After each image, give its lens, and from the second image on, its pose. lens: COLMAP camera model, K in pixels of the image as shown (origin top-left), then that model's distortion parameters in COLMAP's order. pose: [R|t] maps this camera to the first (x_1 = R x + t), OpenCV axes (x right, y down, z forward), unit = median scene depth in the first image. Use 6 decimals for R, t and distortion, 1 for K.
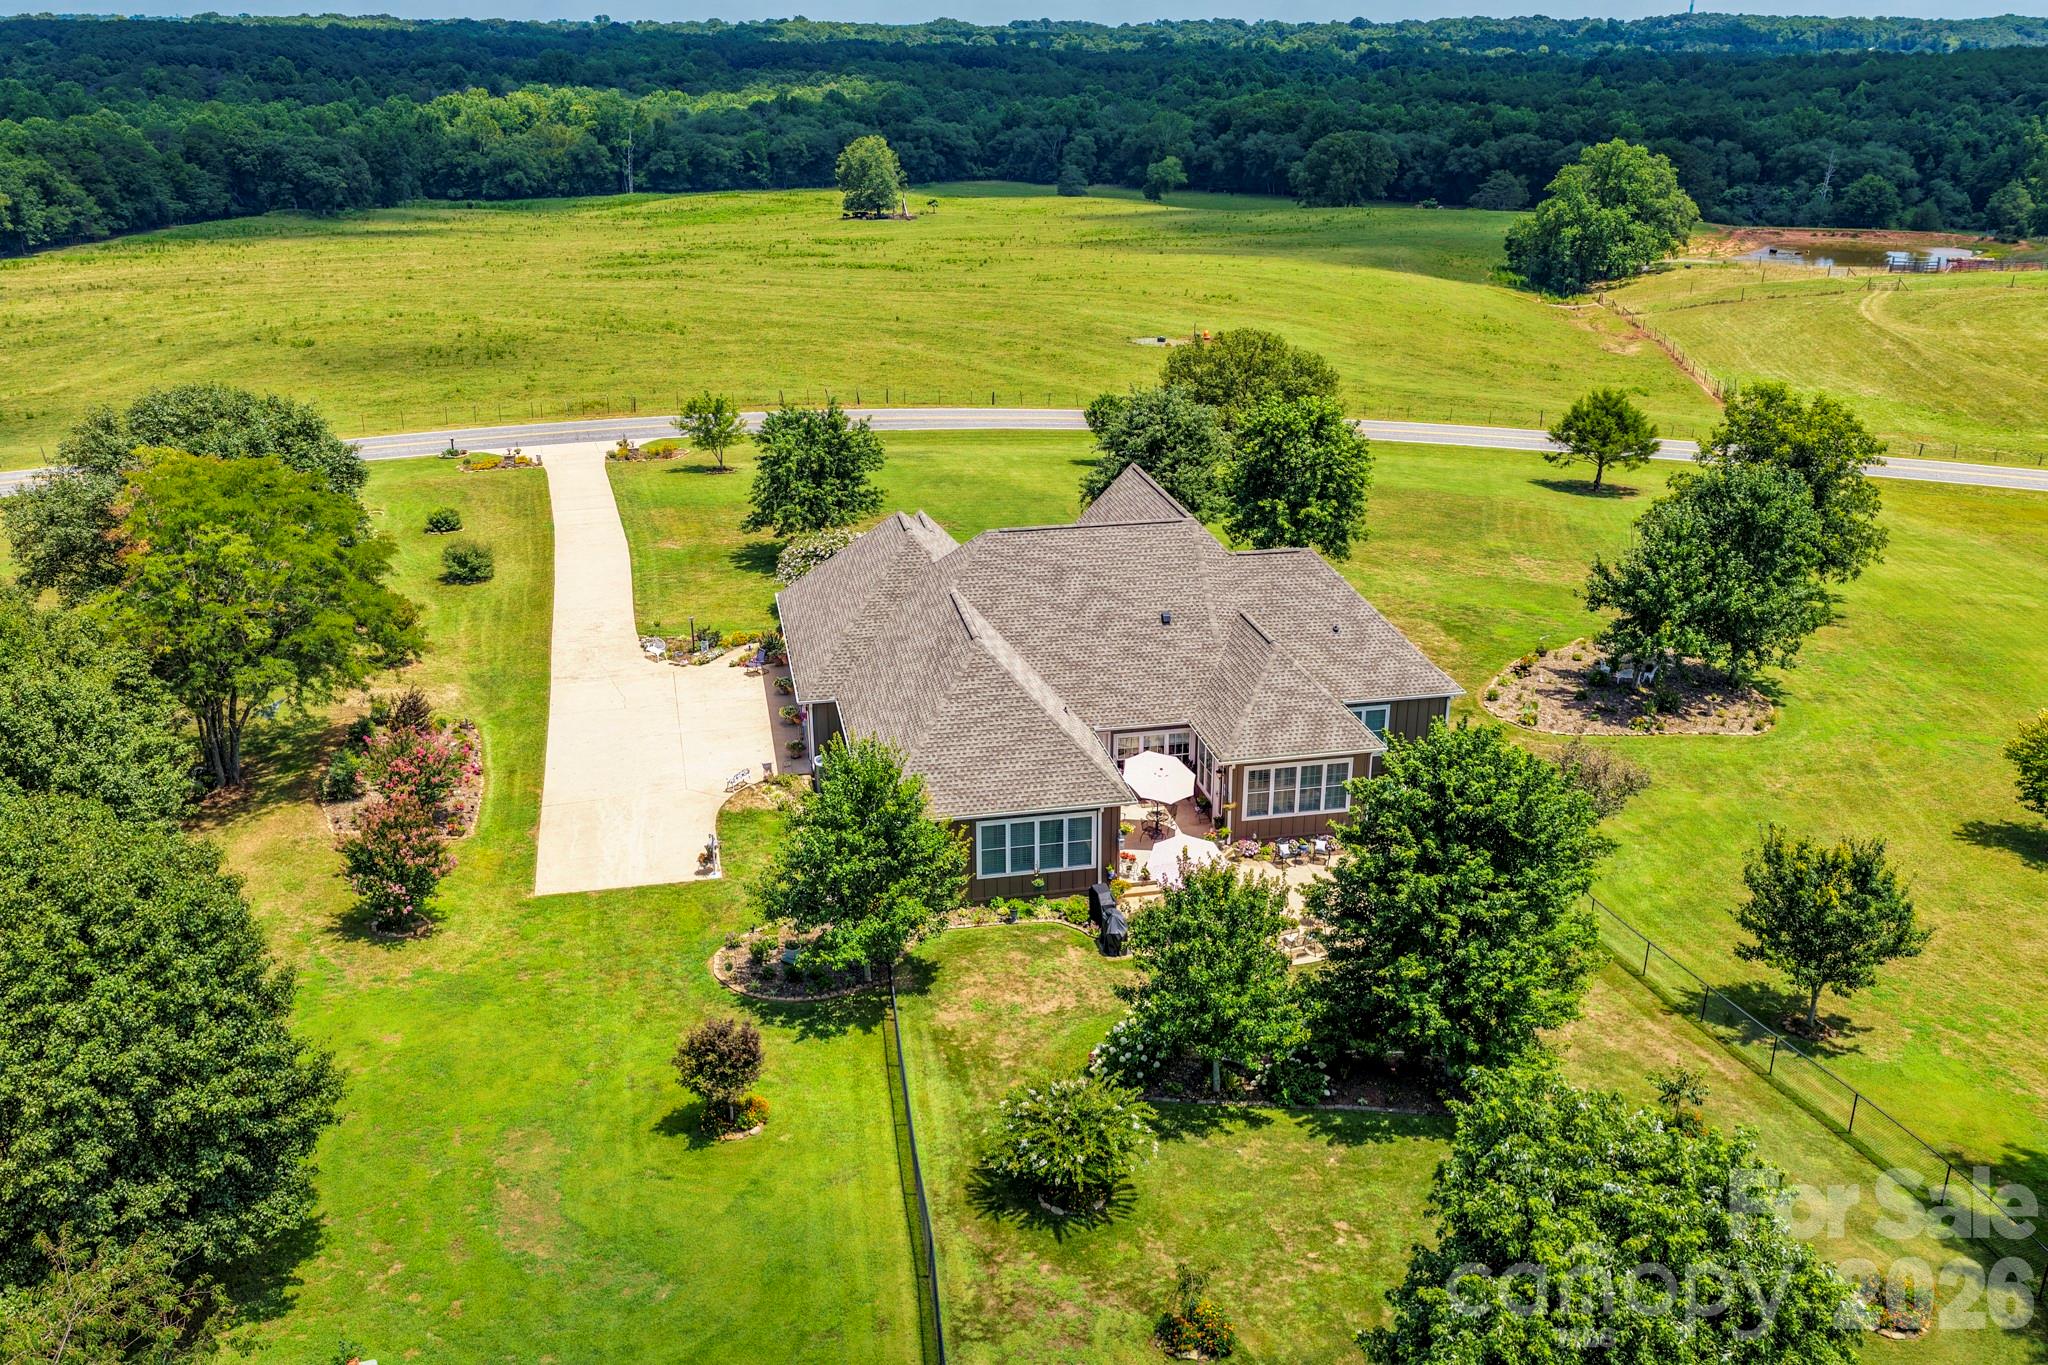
lens RADIAL K [[1729.2, 0, 1009.4], [0, 1729.2, 675.1], [0, 0, 1]] dist [0.001613, 0.060917]
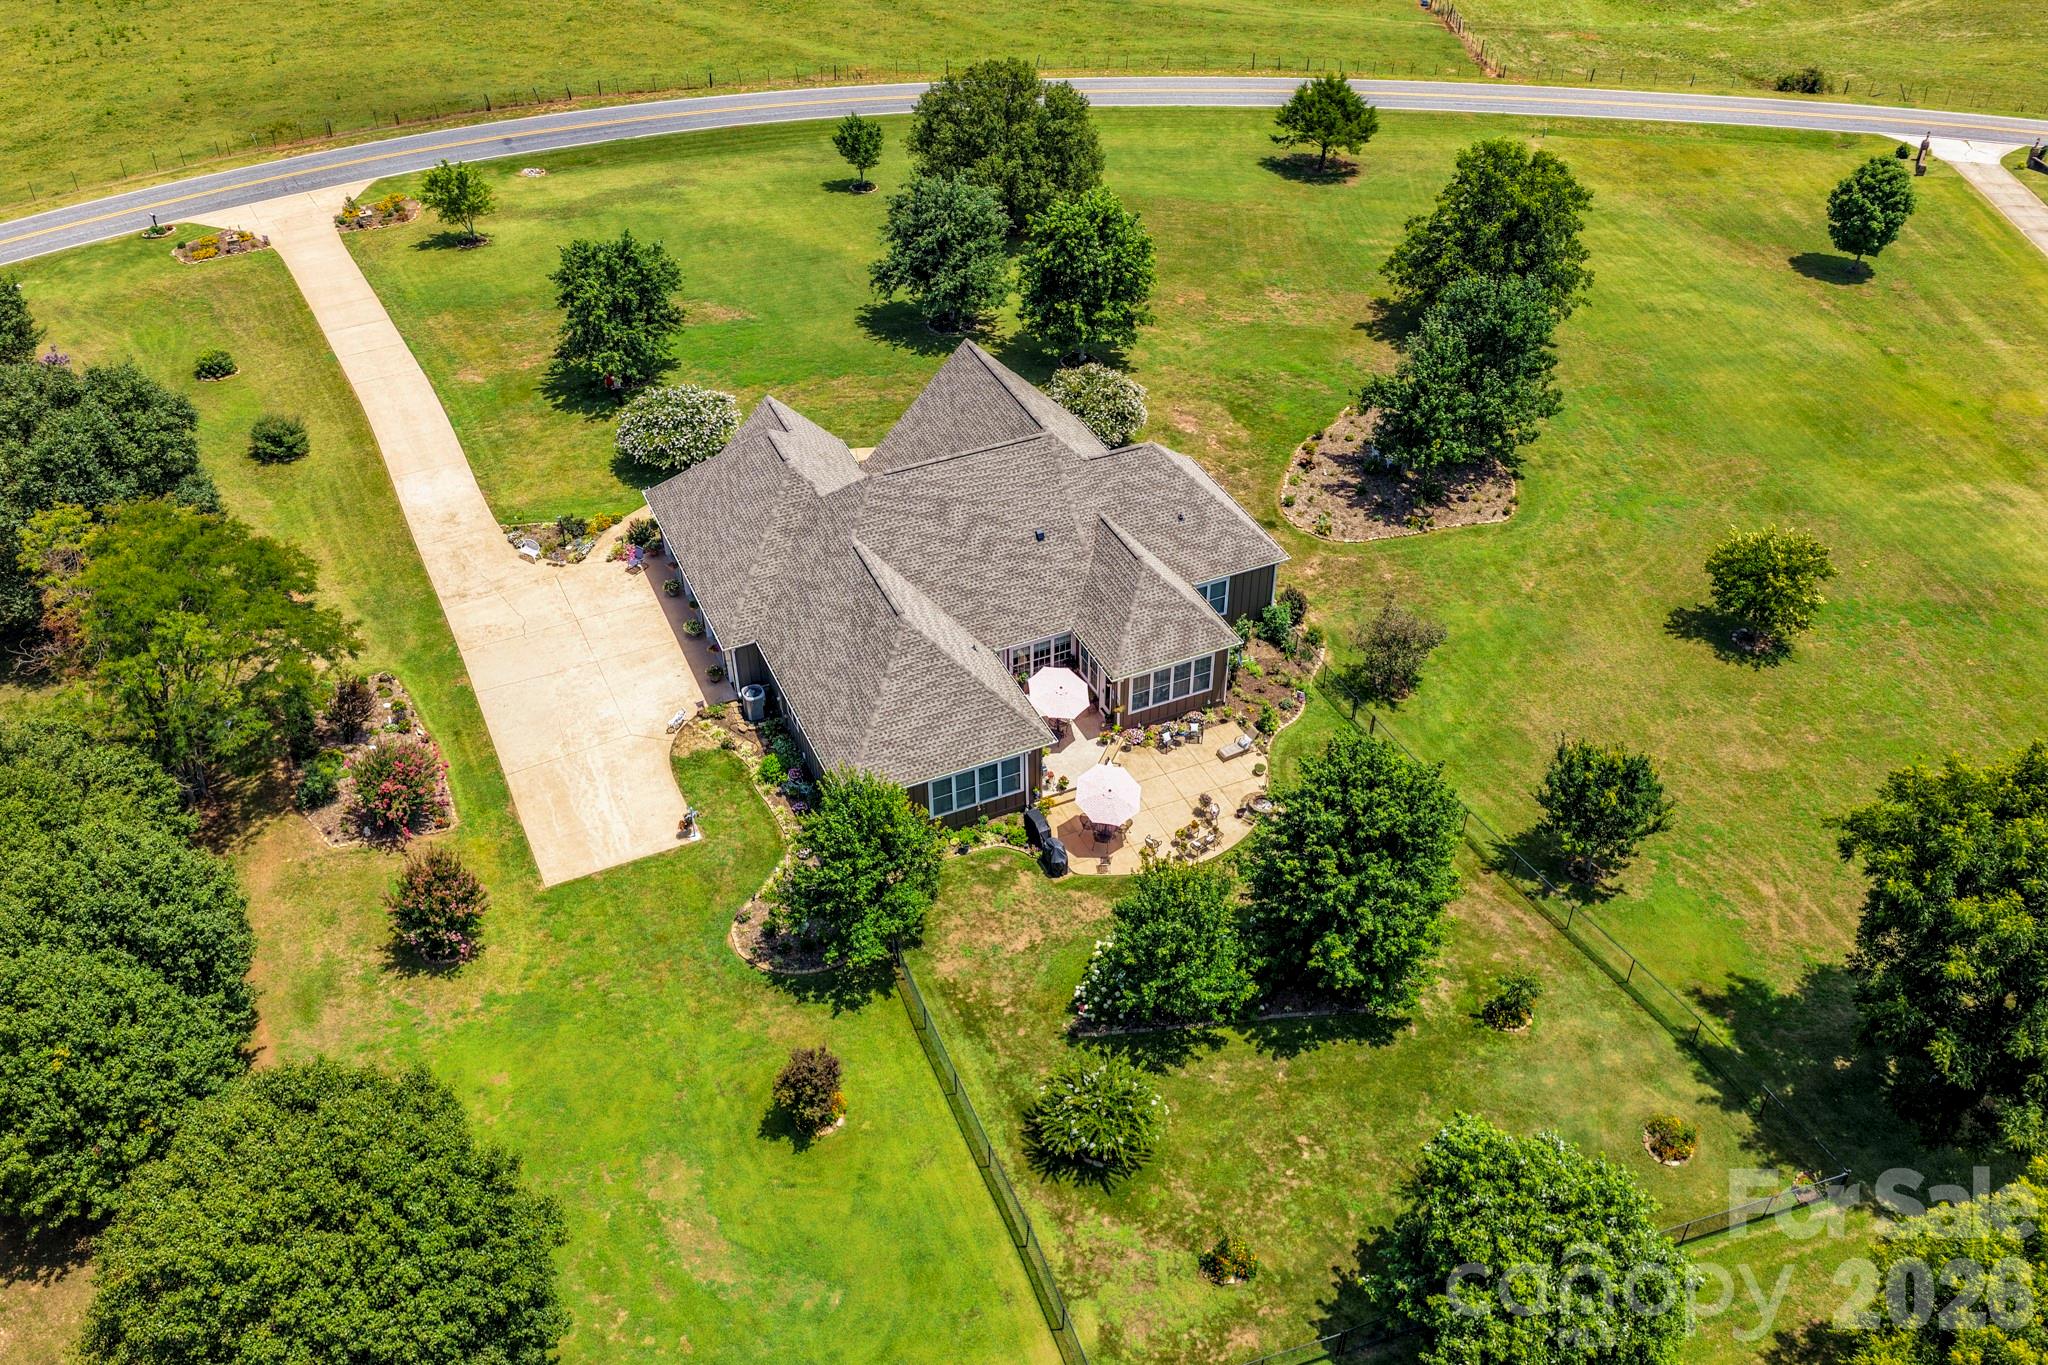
lens RADIAL K [[1729.2, 0, 1023.4], [0, 1729.2, 688.2], [0, 0, 1]] dist [0.001613, 0.060917]
pose [[0.974004, -0.146070, 0.173144, -0.149090], [0.086374, 0.946068, 0.312243, -0.333645], [-0.209416, -0.289171, 0.934091, -0.096917]]
